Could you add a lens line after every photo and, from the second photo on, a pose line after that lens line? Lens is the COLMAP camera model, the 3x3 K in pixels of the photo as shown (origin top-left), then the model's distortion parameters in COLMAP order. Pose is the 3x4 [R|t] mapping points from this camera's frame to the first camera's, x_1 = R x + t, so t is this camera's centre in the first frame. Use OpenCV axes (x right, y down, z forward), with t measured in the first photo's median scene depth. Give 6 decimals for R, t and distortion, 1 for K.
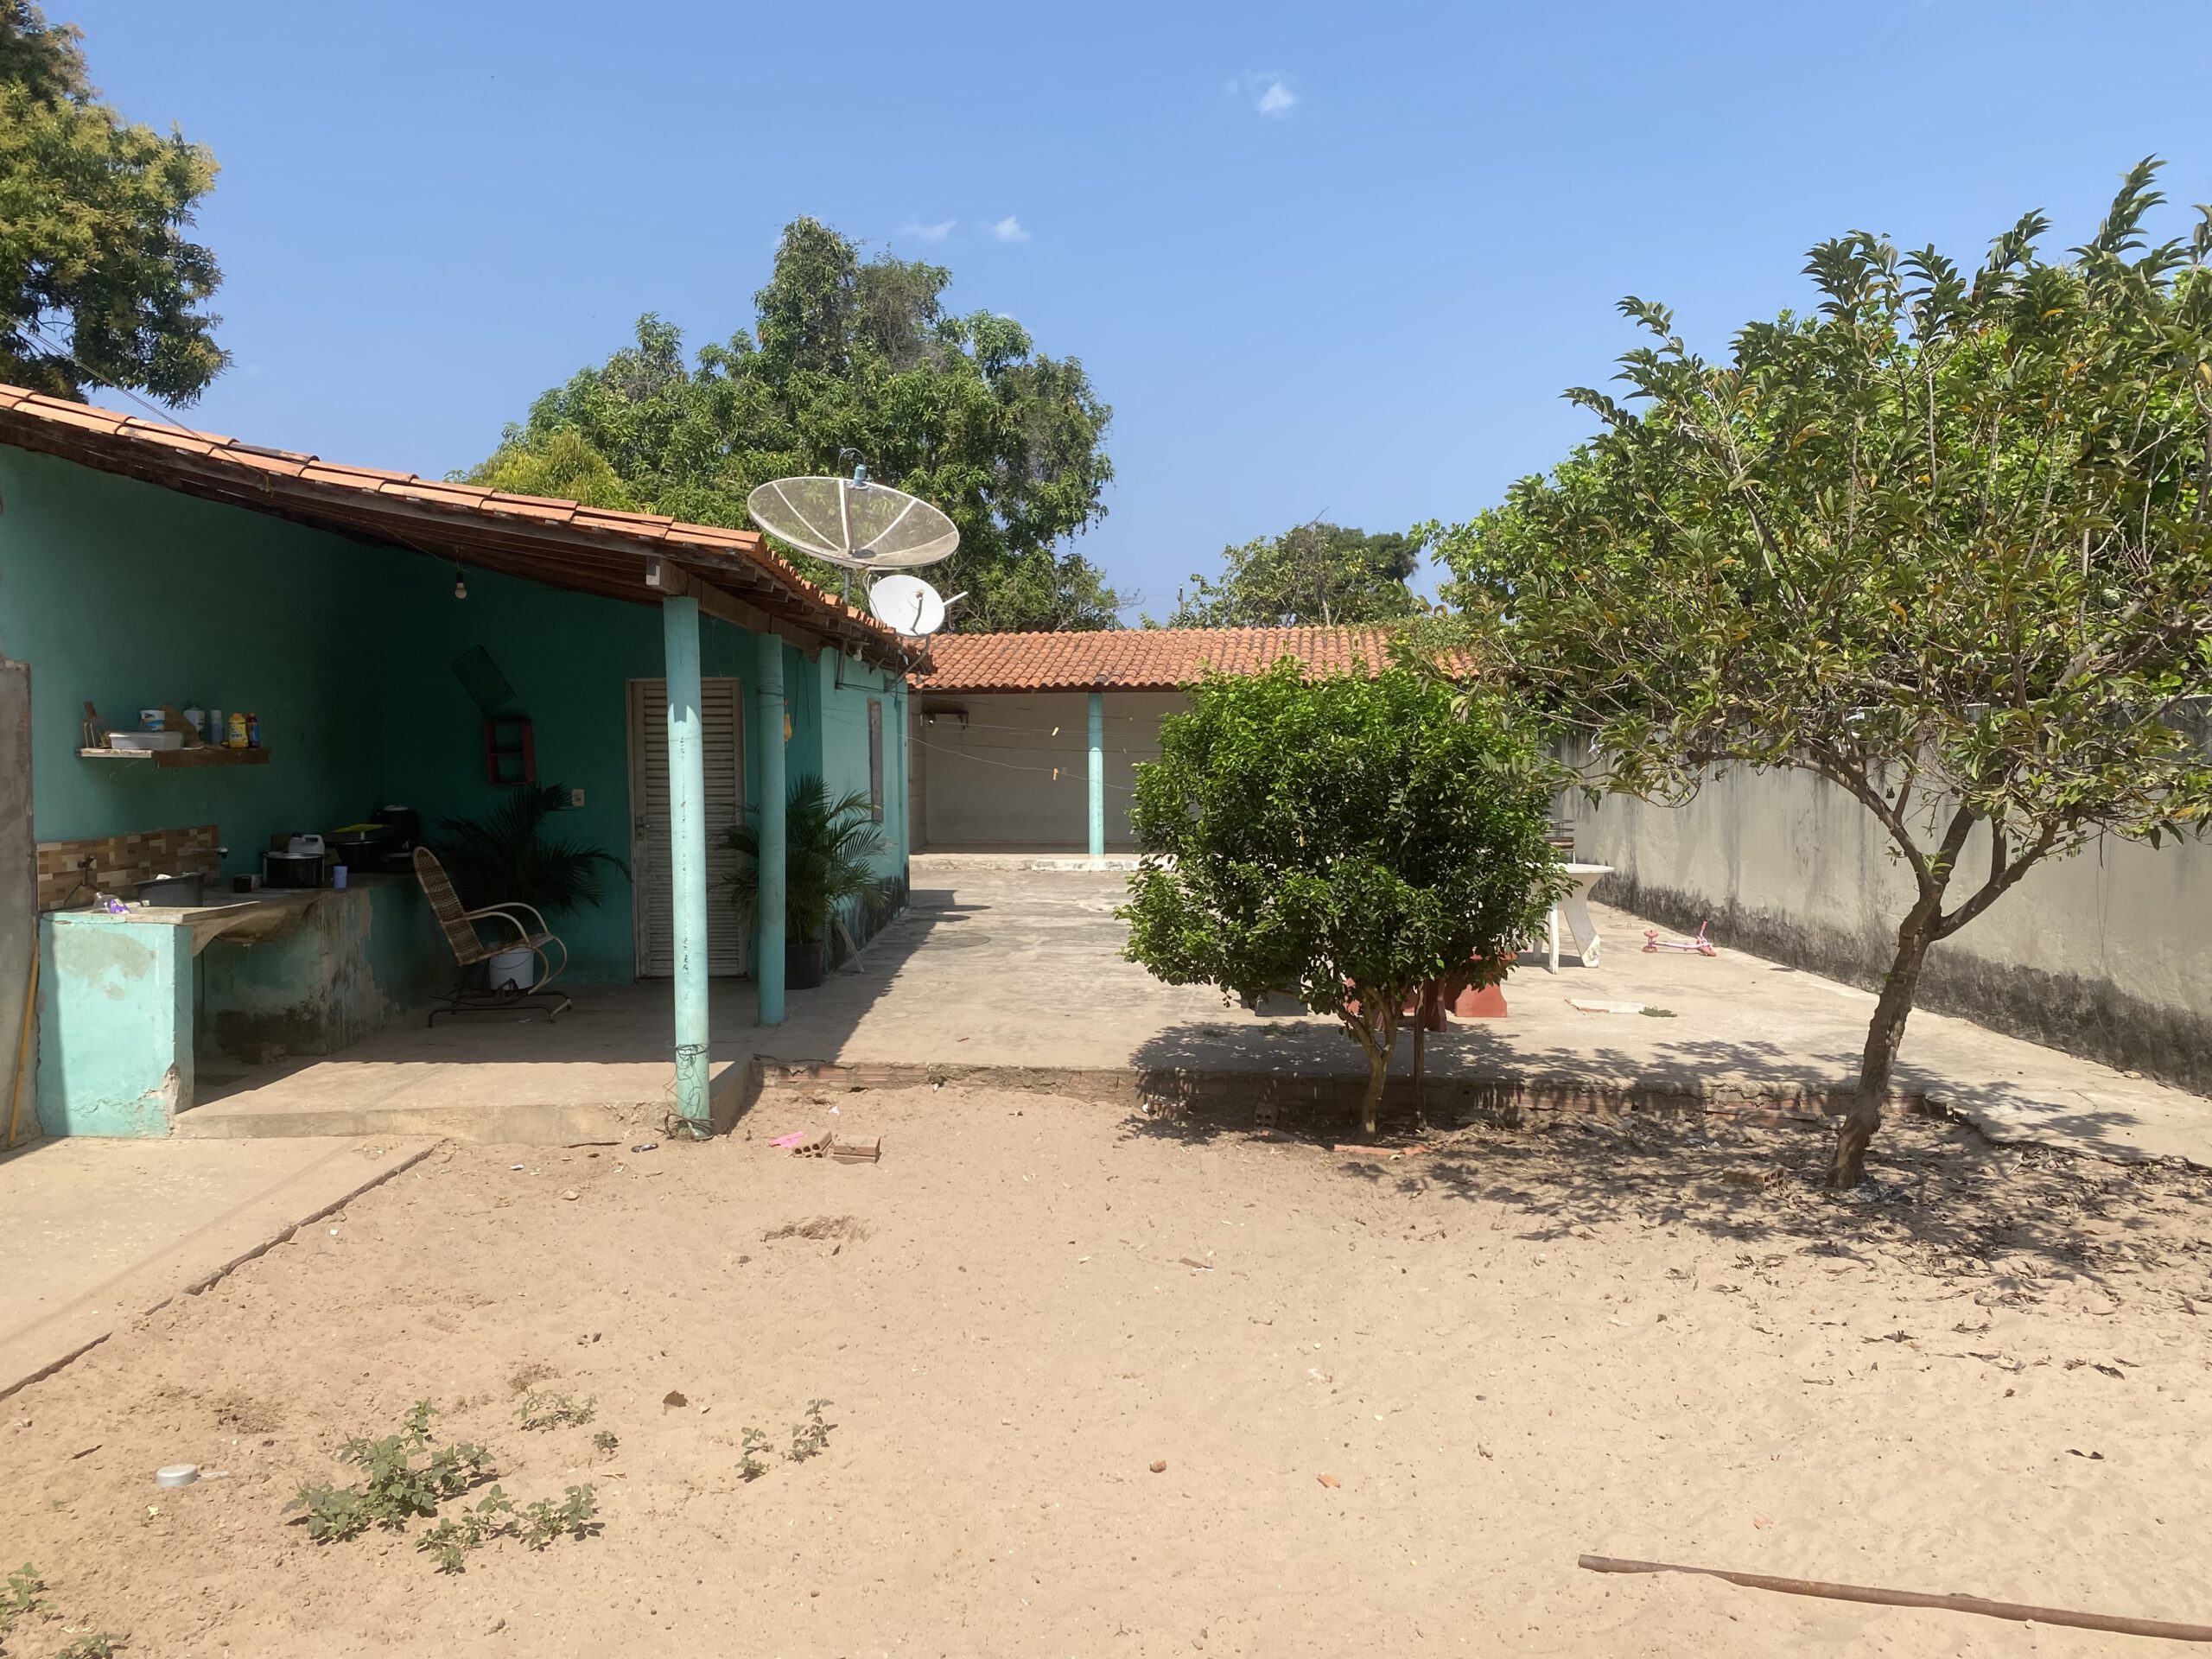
lens RADIAL K [[1663.1, 0, 1109.9], [0, 1663.1, 840.9], [0, 0, 1]] dist [0.015851, -0.021192]
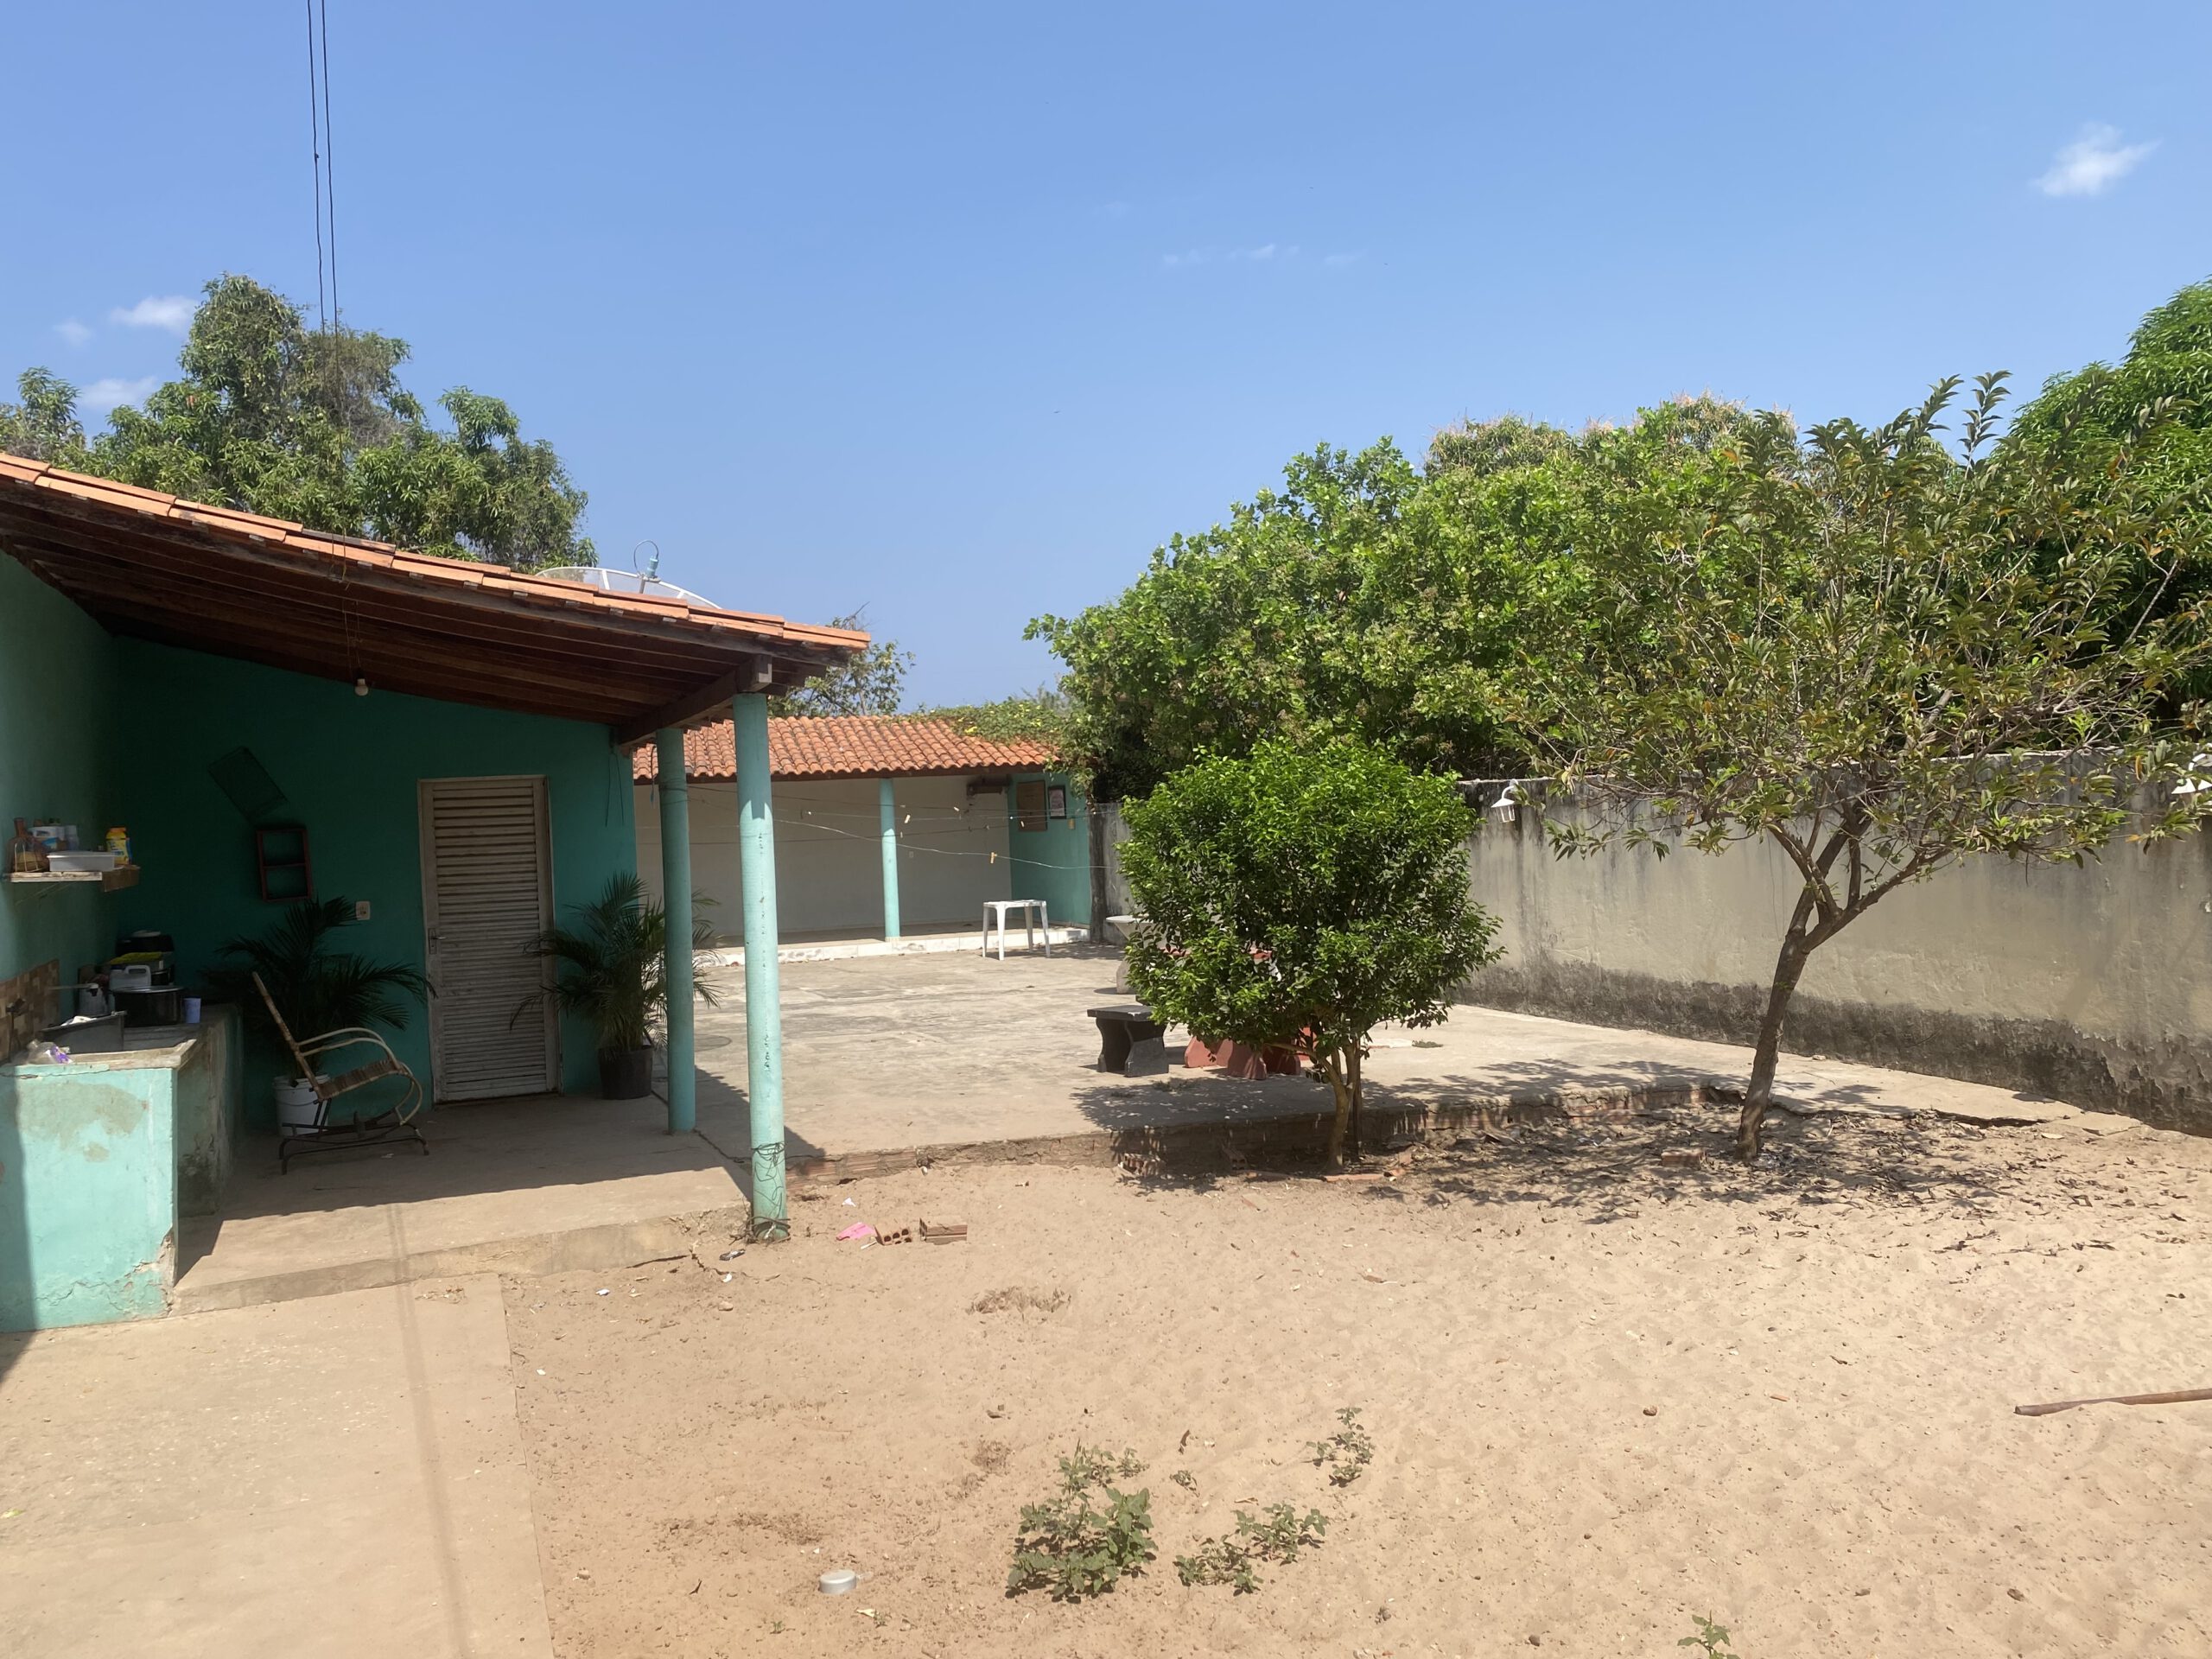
lens RADIAL K [[1663.1, 0, 1126.2], [0, 1663.1, 818.6], [0, 0, 1]] dist [0.015851, -0.021192]
pose [[0.930287, -0.033609, 0.365289, -0.352160], [0.057280, 0.996888, -0.054157, -0.003644], [-0.362332, 0.071305, 0.929318, -0.005655]]
